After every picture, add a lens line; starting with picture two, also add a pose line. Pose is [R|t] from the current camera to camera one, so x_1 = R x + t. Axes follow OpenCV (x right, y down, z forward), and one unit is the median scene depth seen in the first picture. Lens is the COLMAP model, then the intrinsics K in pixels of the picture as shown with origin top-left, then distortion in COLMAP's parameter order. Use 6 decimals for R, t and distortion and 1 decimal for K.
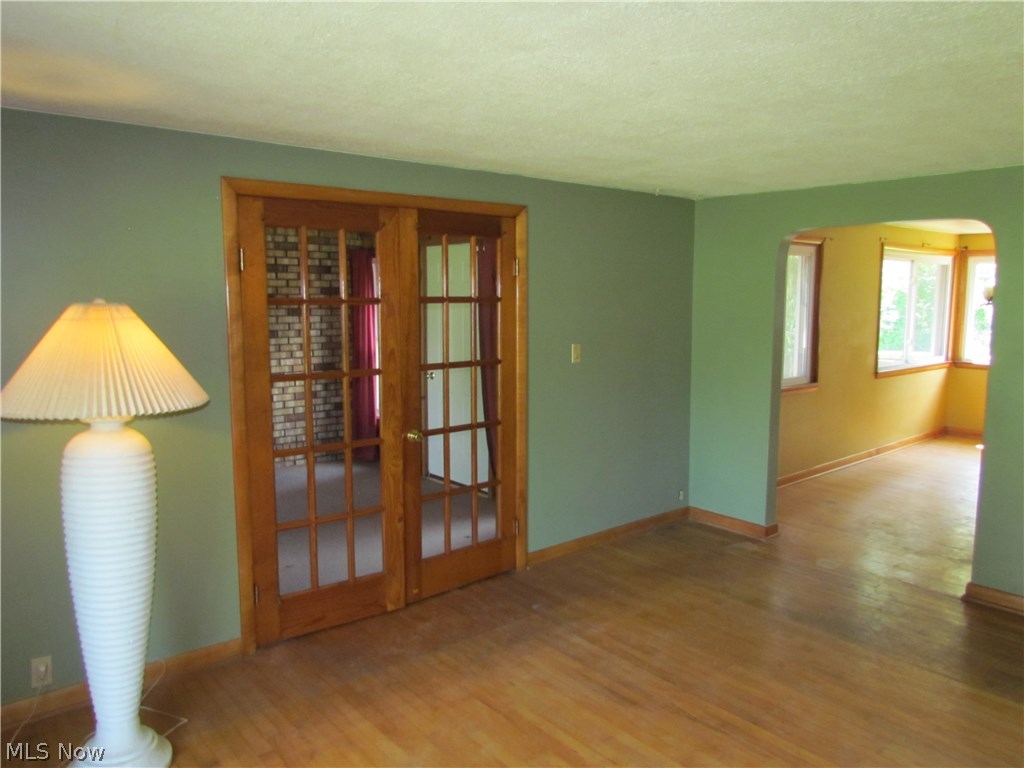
lens RADIAL K [[725.3, 0, 513.0], [0, 725.3, 382.8], [0, 0, 1]] dist [-0.024511, -0.003007]
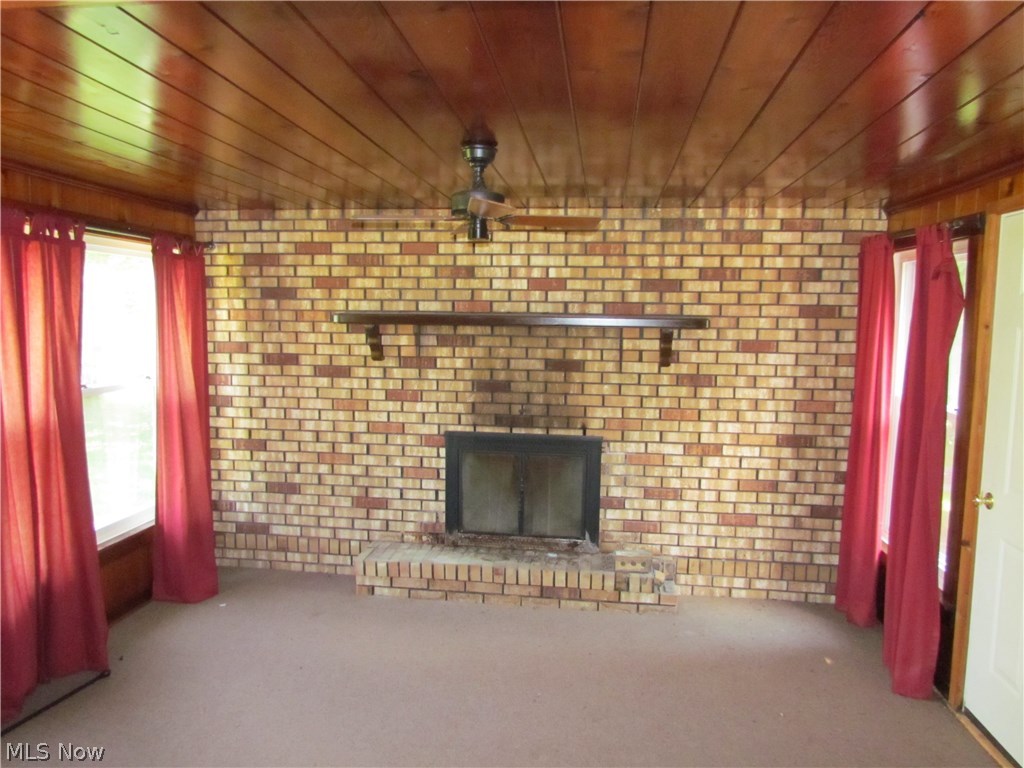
lens RADIAL K [[725.3, 0, 510.9], [0, 725.3, 389.2], [0, 0, 1]] dist [-0.024511, -0.003007]
pose [[0.687360, 0.072291, -0.722711, -0.001181], [-0.097179, 0.995241, 0.007125, -0.047209], [0.719787, 0.065335, 0.691114, 0.443548]]
